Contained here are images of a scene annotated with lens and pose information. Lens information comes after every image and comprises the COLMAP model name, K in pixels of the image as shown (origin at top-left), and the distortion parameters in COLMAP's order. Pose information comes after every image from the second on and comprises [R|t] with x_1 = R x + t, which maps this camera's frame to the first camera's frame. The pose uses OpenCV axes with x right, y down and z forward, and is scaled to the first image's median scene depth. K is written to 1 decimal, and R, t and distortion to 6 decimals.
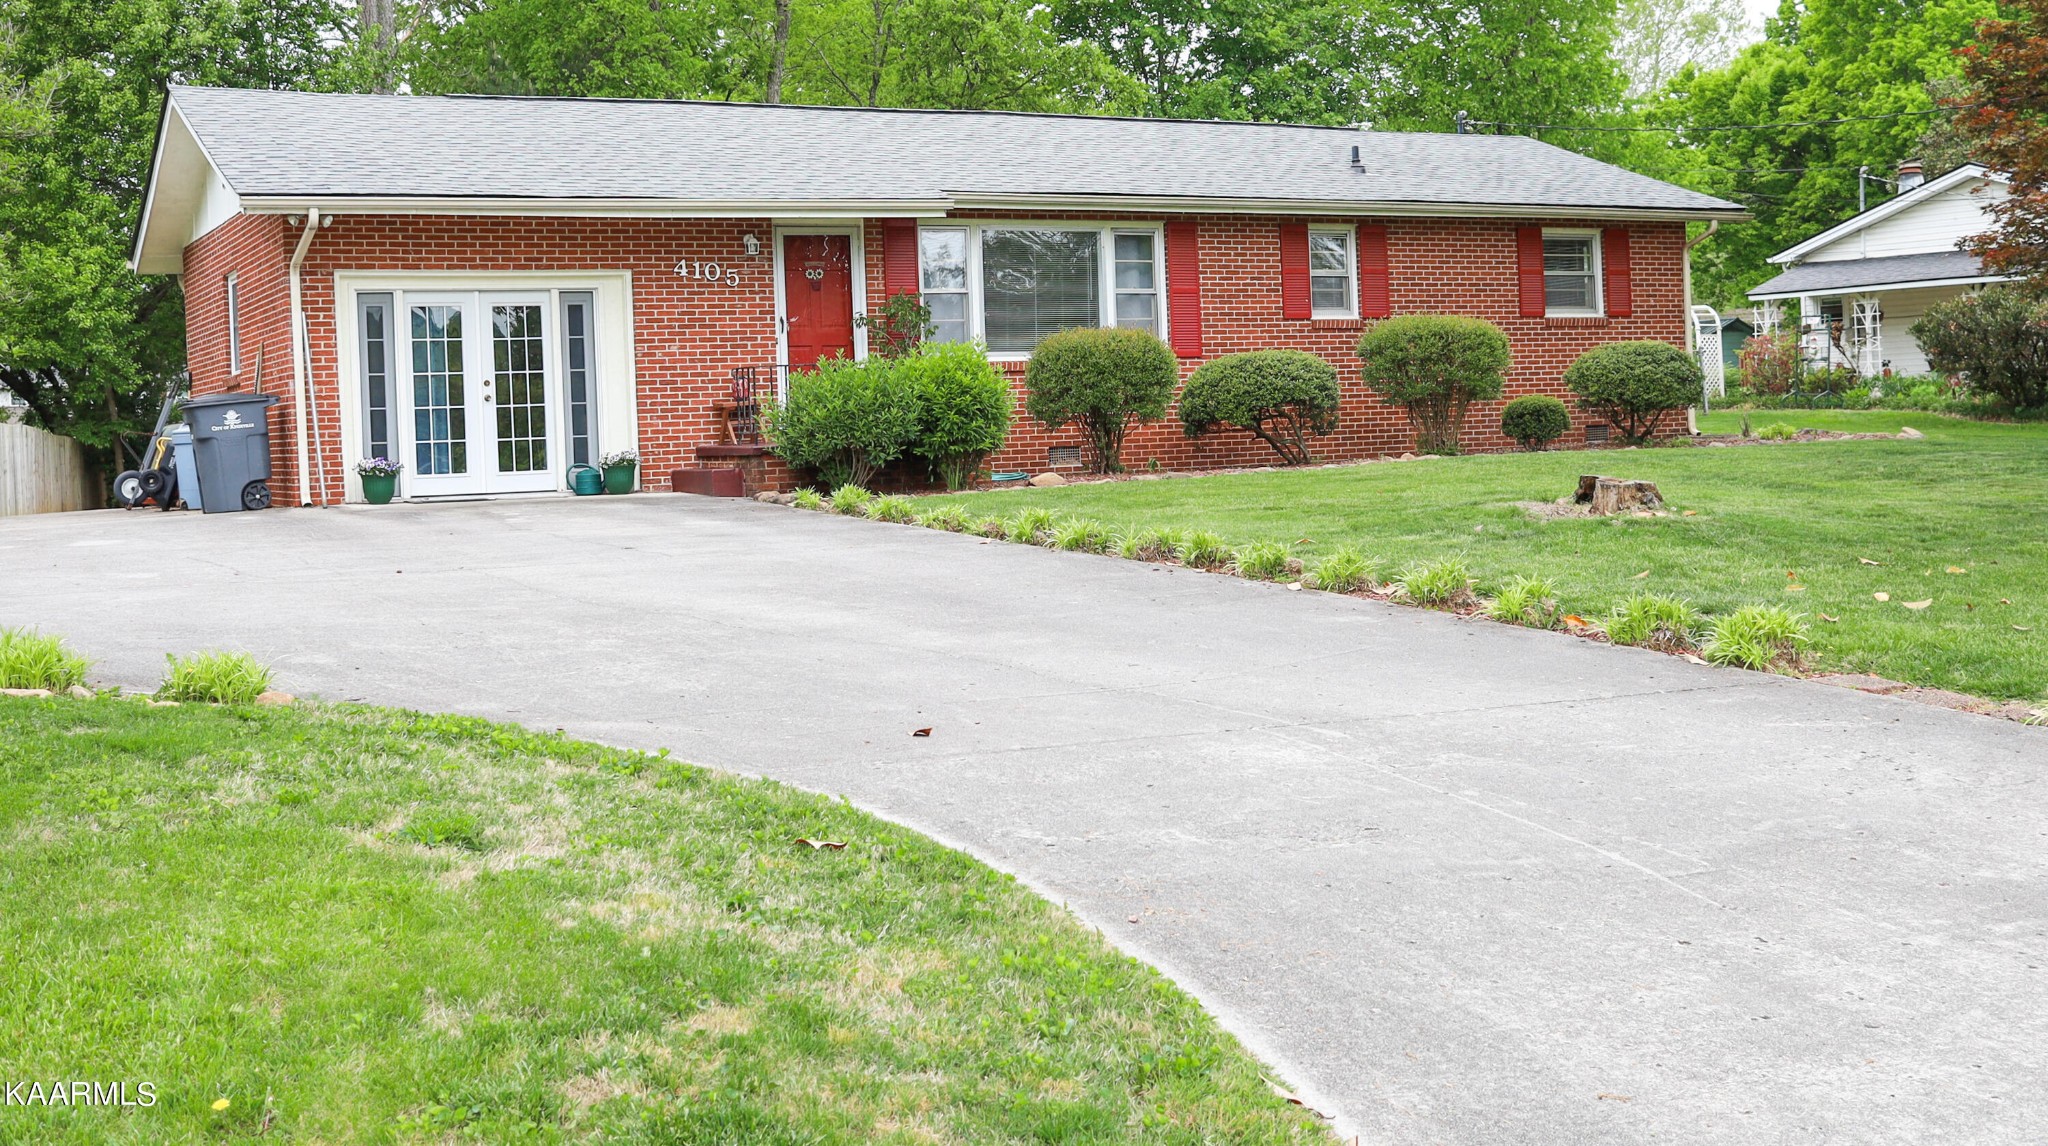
lens RADIAL K [[2214.1, 0, 1024.0], [0, 2214.1, 573.0], [0, 0, 1]] dist [-0.137266, 0.184353]
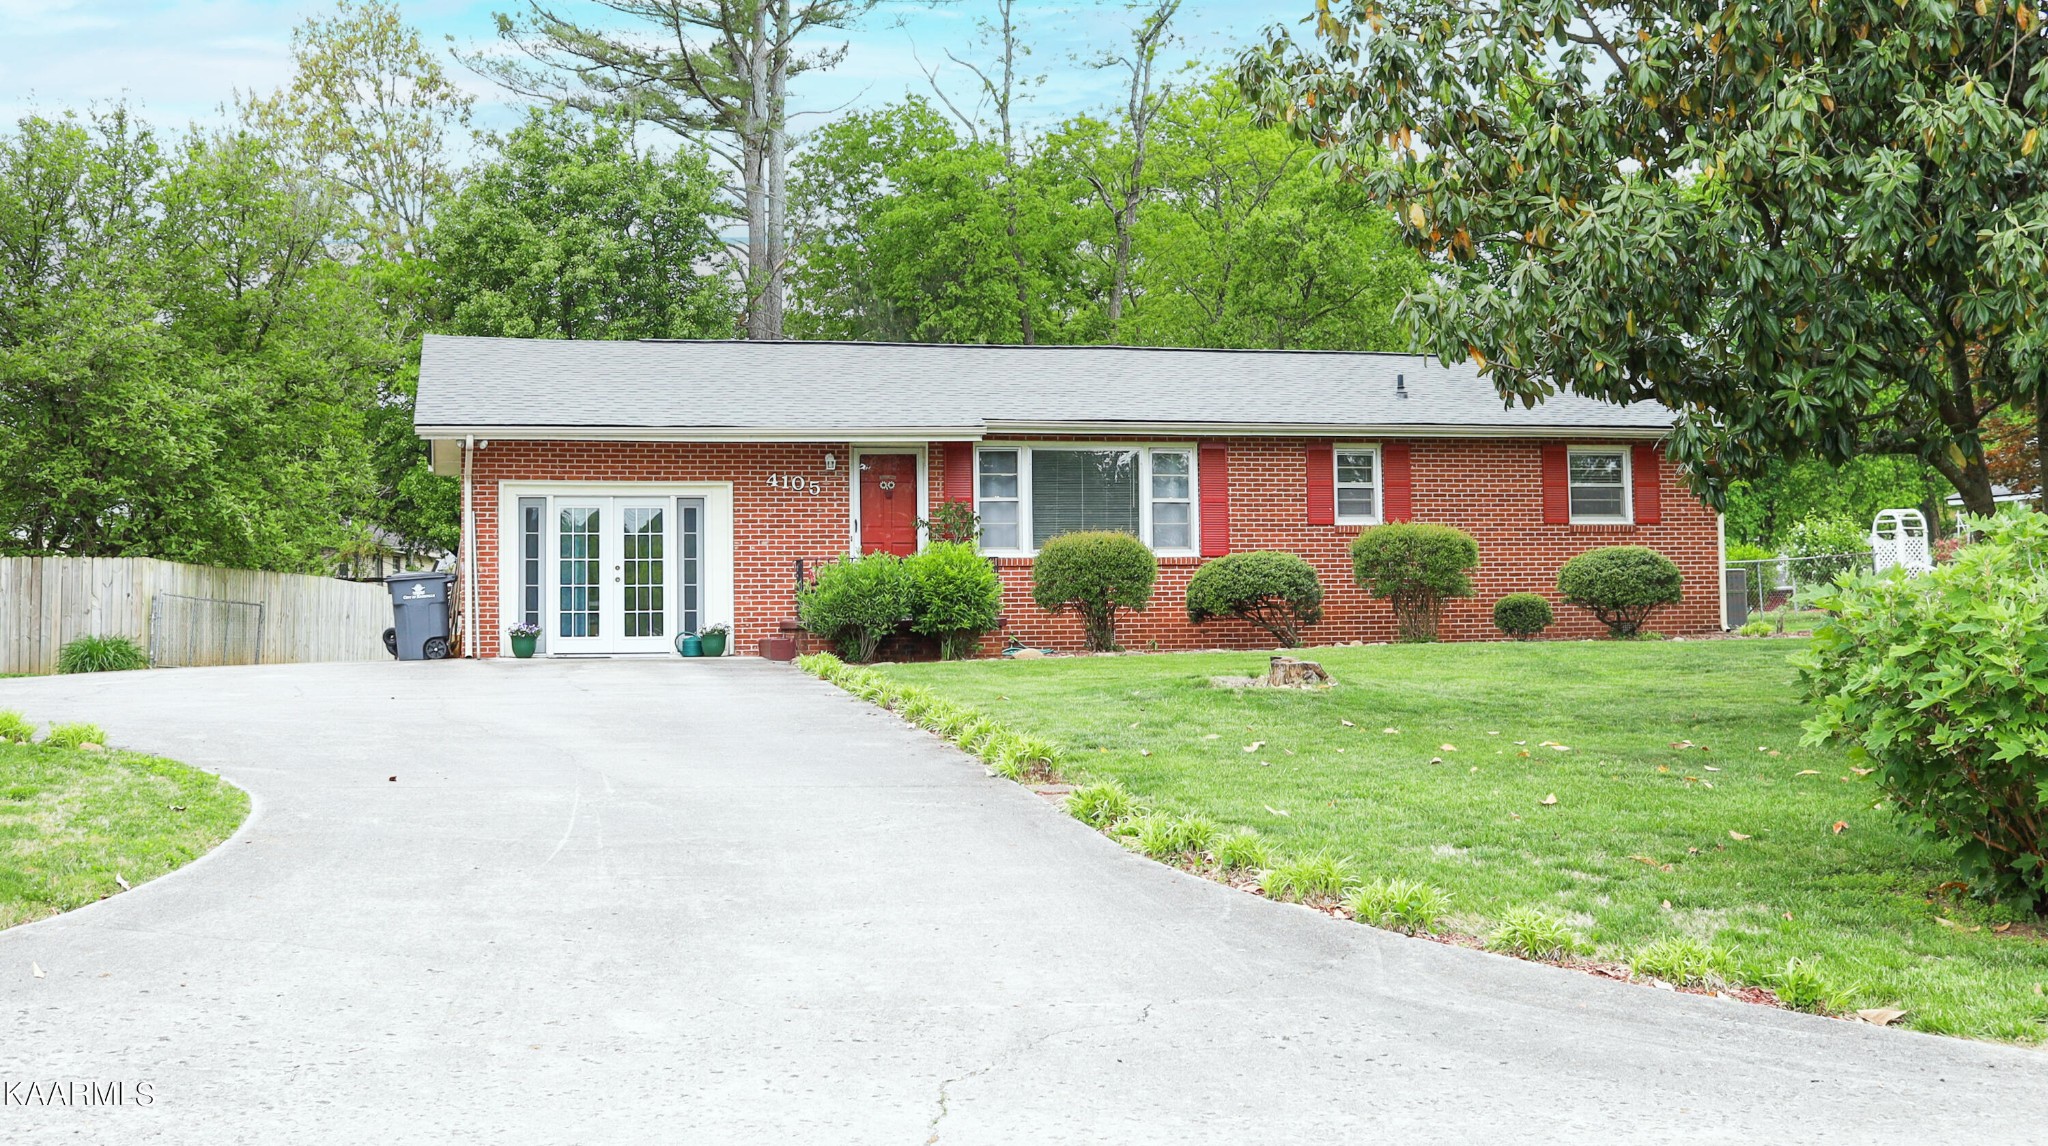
lens RADIAL K [[2214.1, 0, 1024.0], [0, 2214.1, 573.0], [0, 0, 1]] dist [-0.137266, 0.184353]
pose [[0.969774, 0.017164, -0.243399, 0.295401], [-0.037401, 0.996191, -0.078768, 0.009664], [0.241120, 0.085490, 0.966723, -0.192134]]
